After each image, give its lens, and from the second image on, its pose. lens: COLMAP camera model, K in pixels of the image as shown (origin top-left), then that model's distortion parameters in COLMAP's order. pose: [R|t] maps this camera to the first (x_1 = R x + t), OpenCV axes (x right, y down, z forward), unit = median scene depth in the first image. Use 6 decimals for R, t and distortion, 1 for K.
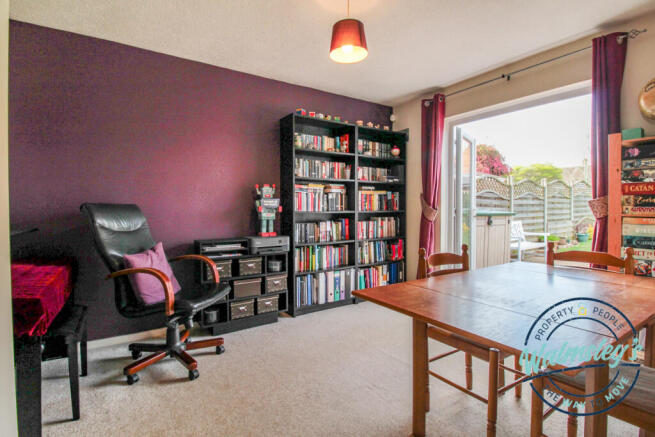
lens RADIAL K [[318.7, 0, 327.4], [0, 318.7, 215.6], [0, 0, 1]] dist [-0.003831, -0.000239]
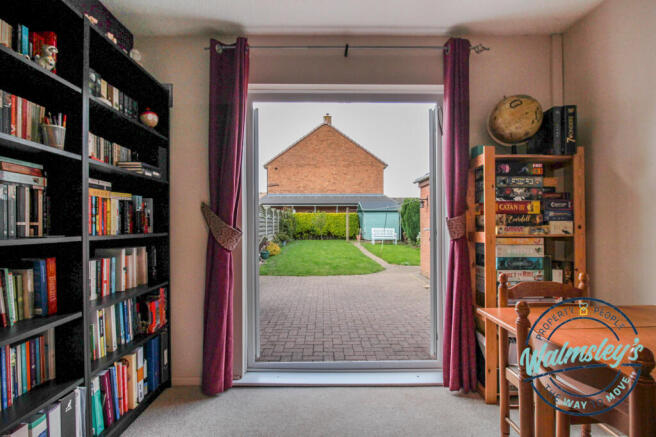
lens RADIAL K [[319.1, 0, 290.7], [0, 319.1, 229.6], [0, 0, 1]] dist [-0.003831, -0.000239]
pose [[0.545329, -0.003943, 0.838213, -0.098927], [0.023027, 0.999682, -0.010279, -0.012655], [-0.837905, 0.024907, 0.545247, 0.560581]]
